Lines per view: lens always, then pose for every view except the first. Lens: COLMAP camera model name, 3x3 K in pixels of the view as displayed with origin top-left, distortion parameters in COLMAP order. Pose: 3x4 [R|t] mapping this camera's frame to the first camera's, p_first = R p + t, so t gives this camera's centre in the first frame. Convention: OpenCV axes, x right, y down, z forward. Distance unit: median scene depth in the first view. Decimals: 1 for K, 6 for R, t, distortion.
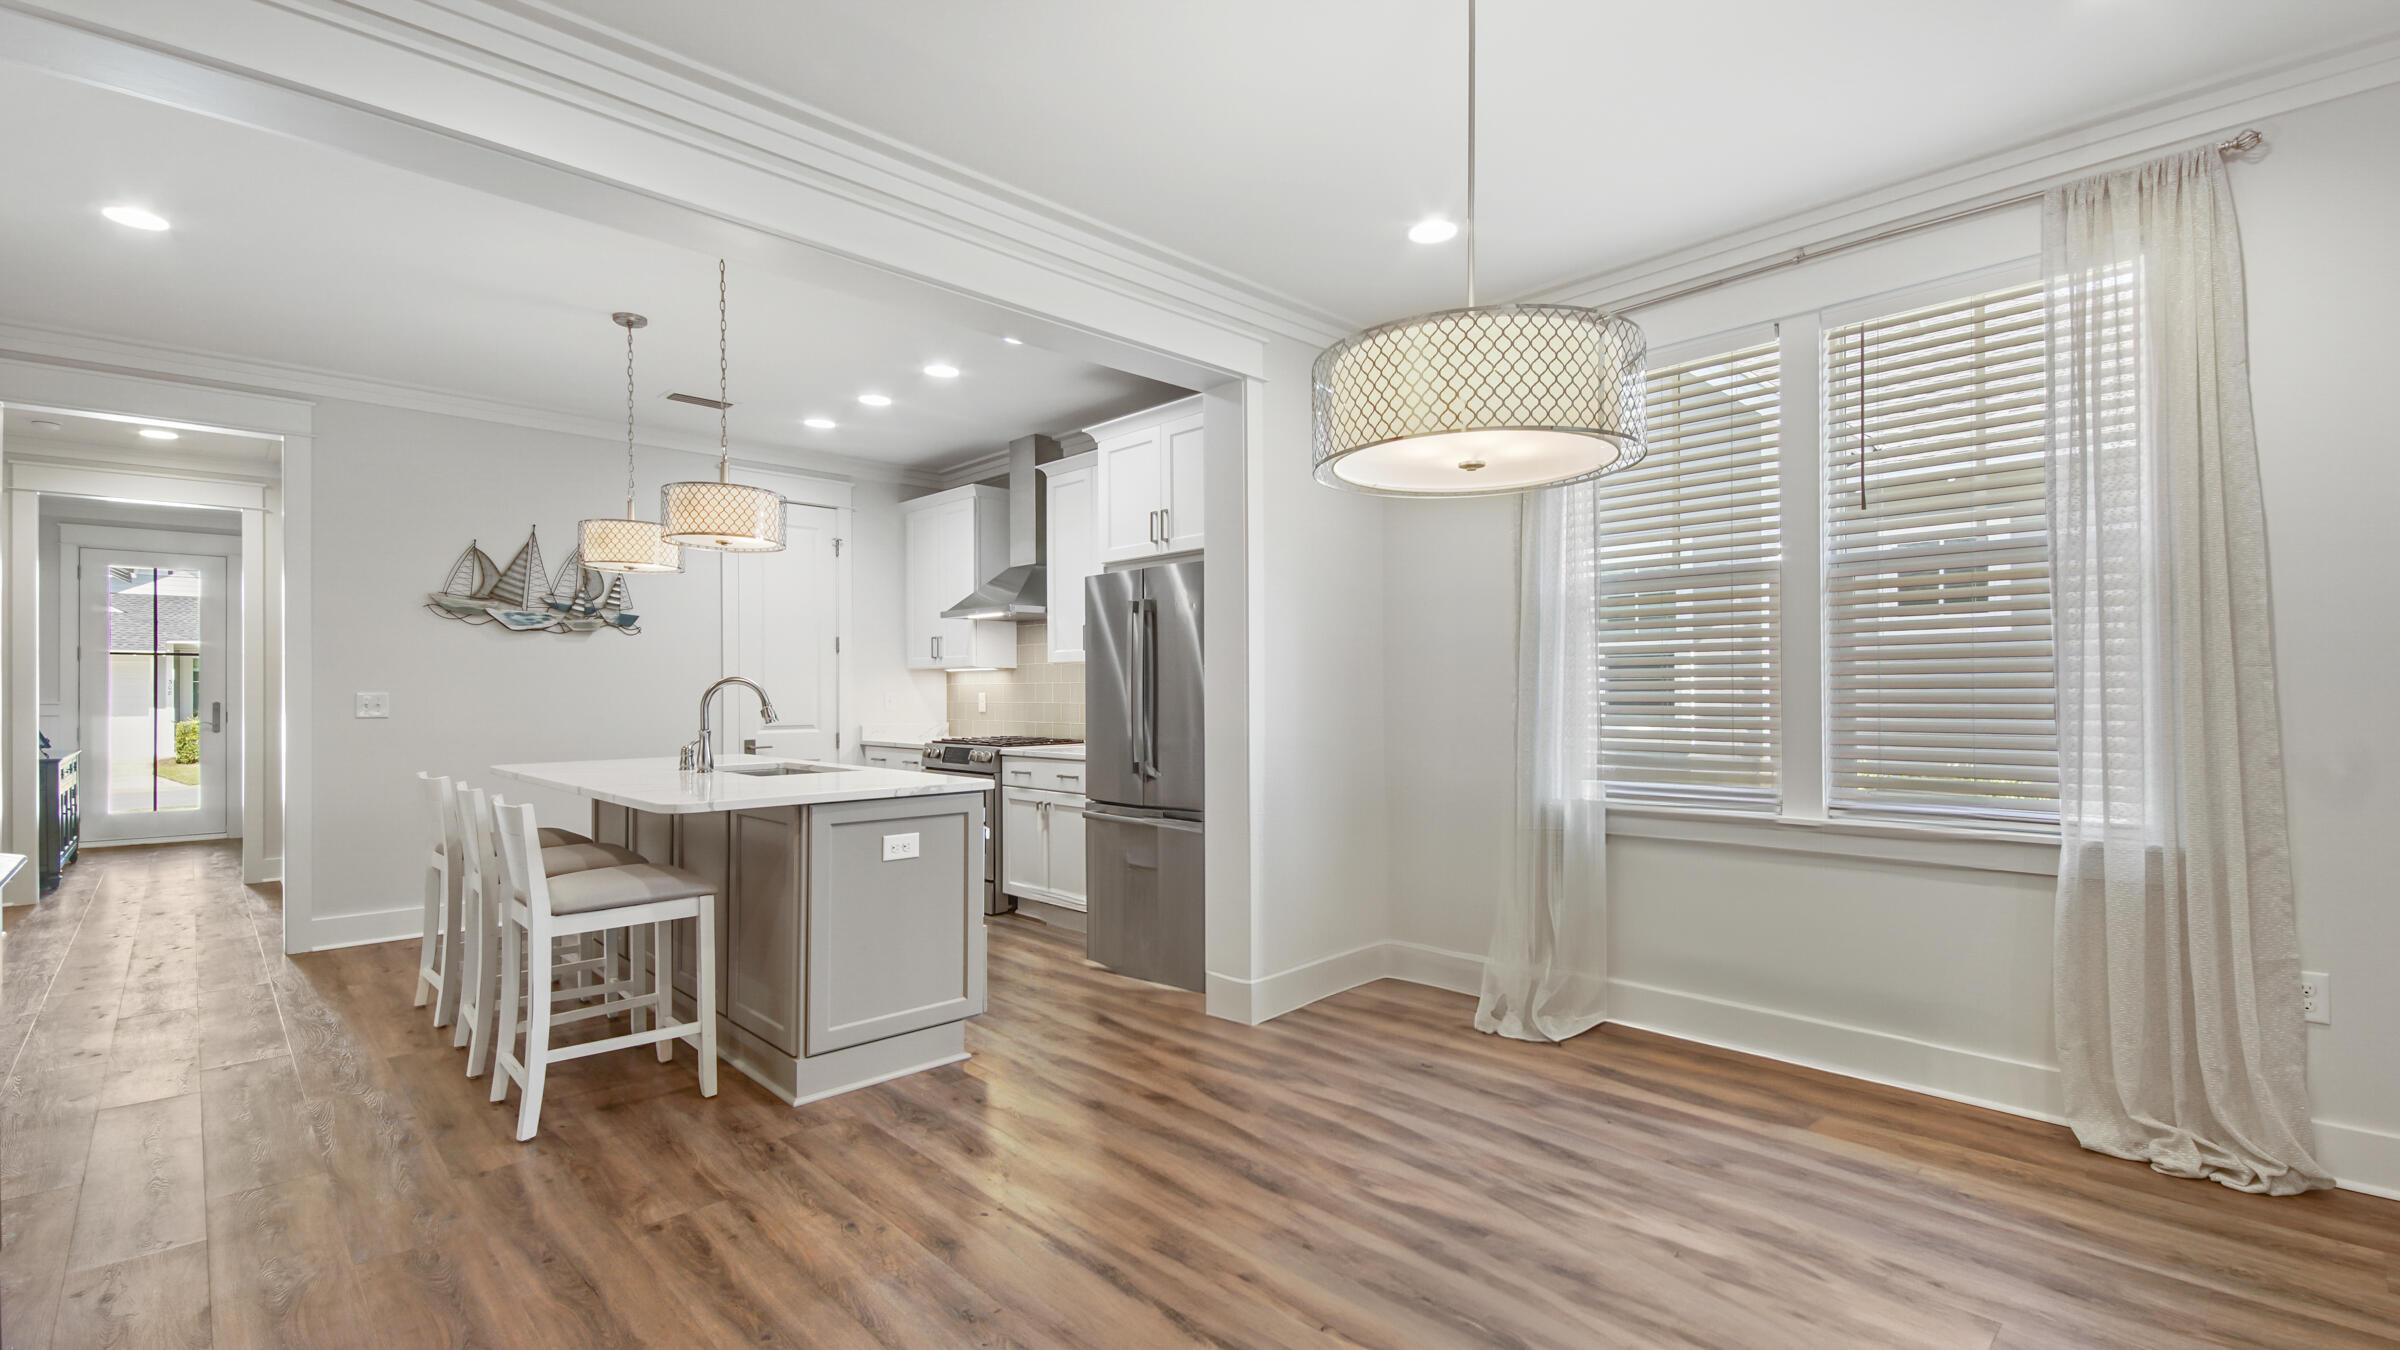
lens RADIAL K [[1086.0, 0, 1207.8], [0, 1086.0, 705.1], [0, 0, 1]] dist [0.029797, -0.015829]
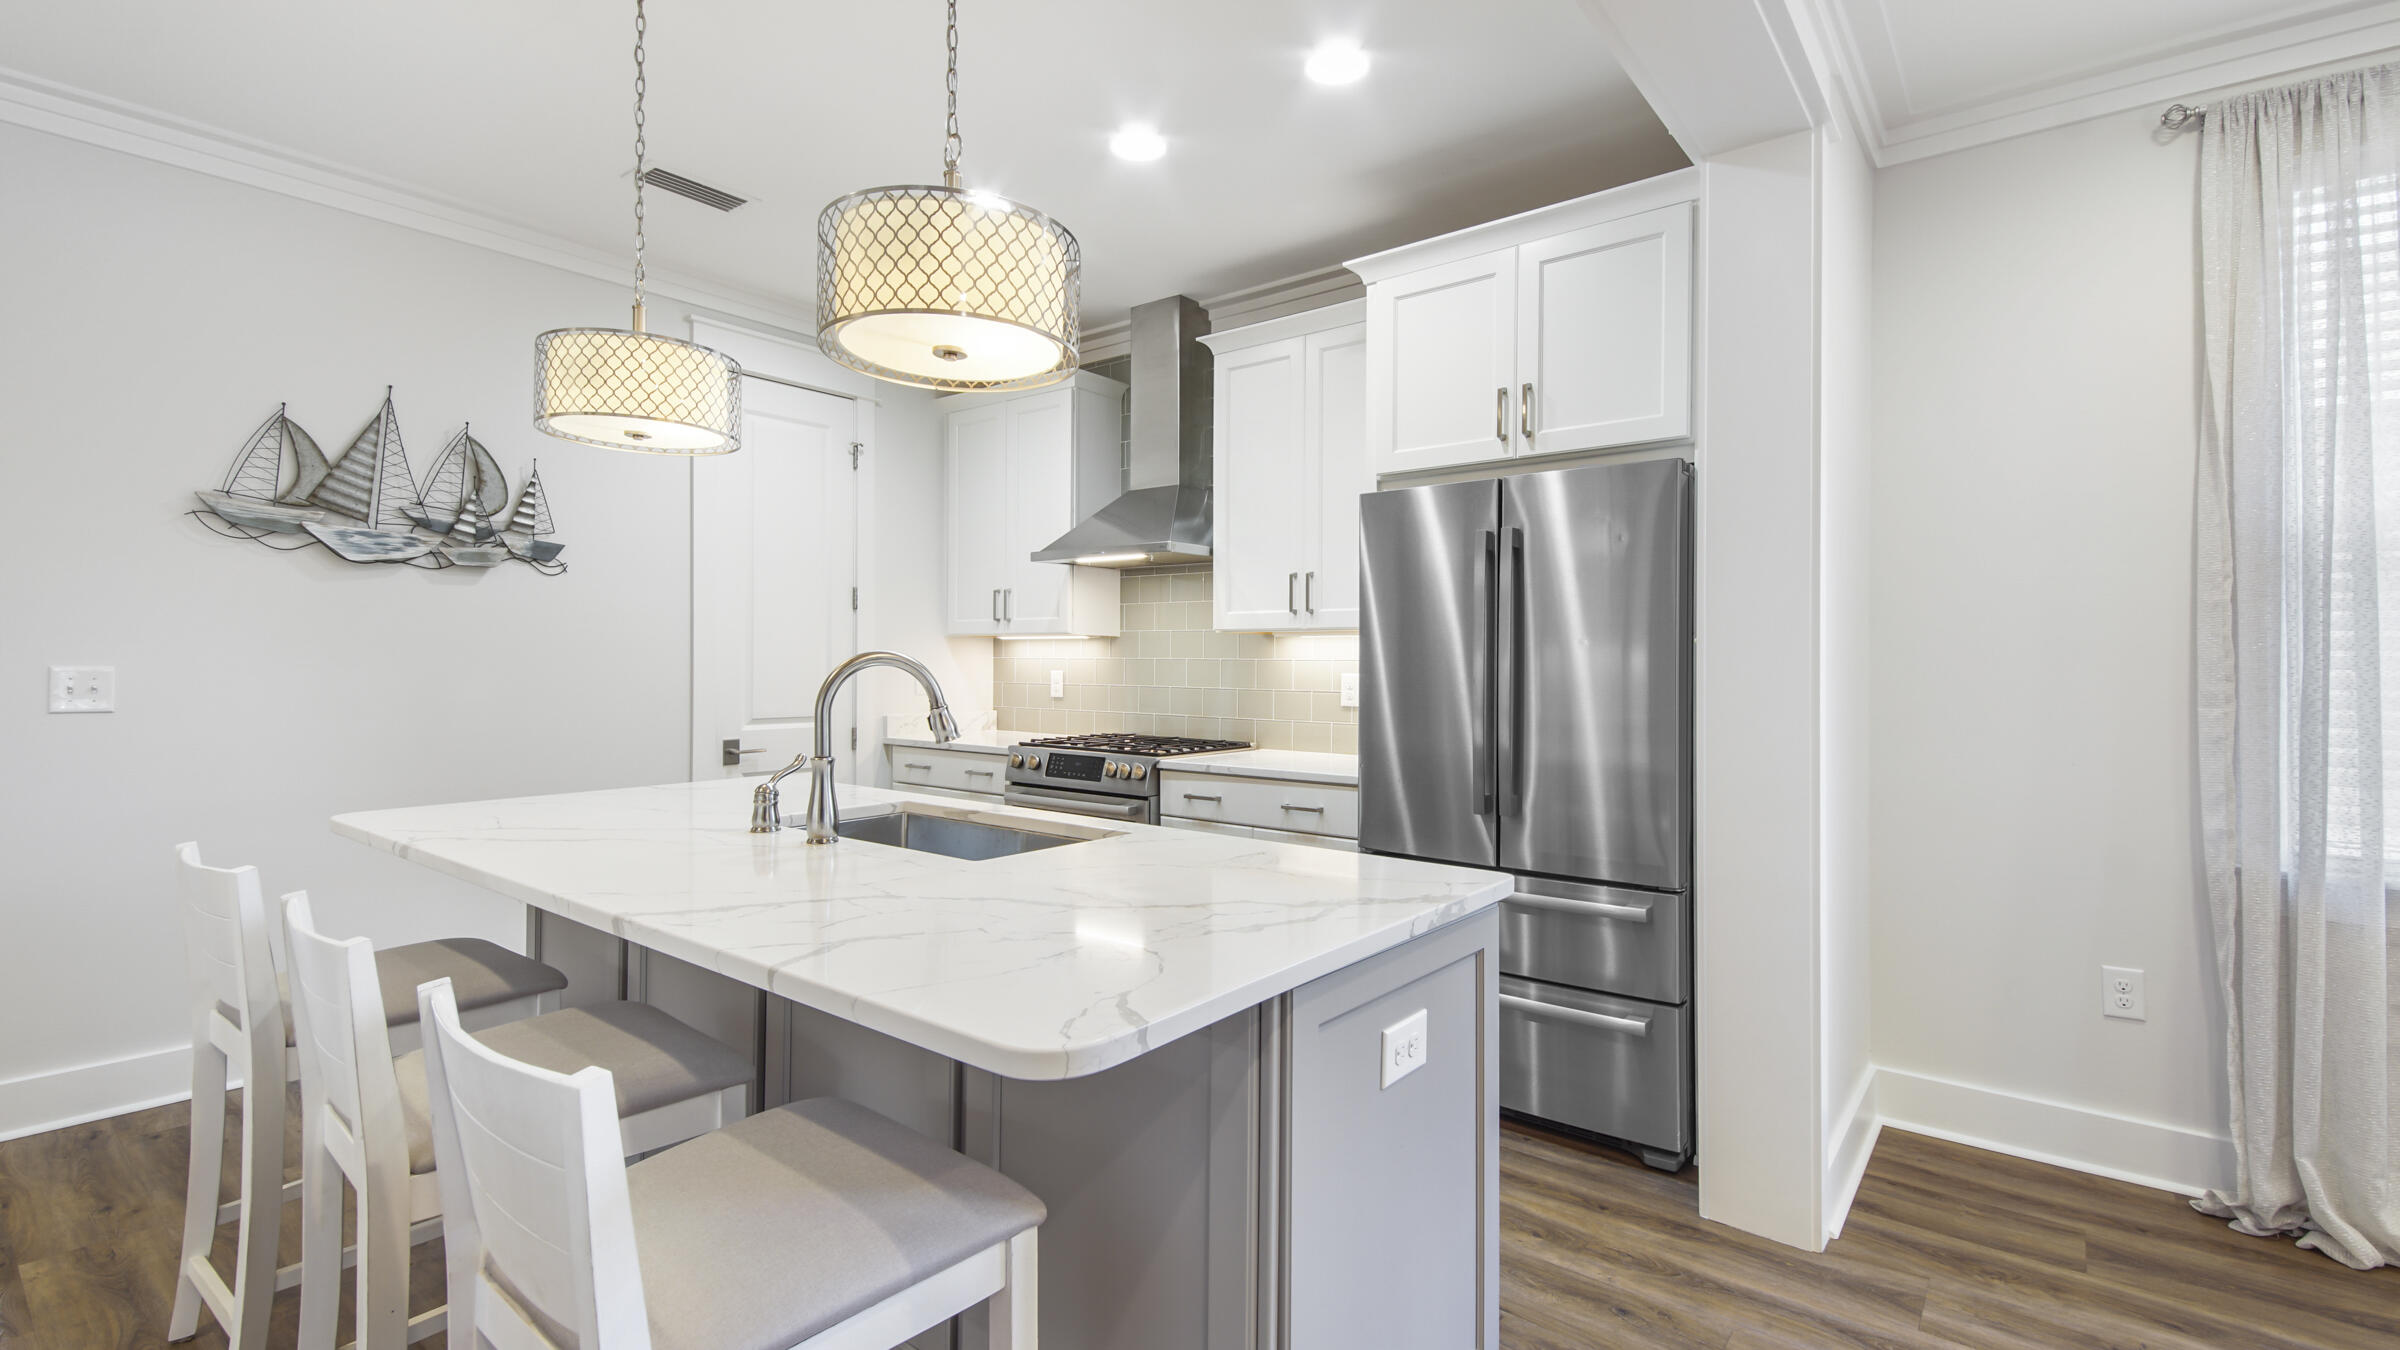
lens RADIAL K [[1083.1, 0, 1200.0], [0, 1083.1, 675.0], [0, 0, 1]] dist [0.025397, -0.015194]
pose [[0.990644, 0.009586, 0.136132, -0.255116], [-0.009806, 0.999951, 0.000942, -0.011947], [-0.136116, -0.002268, 0.990690, 0.347040]]
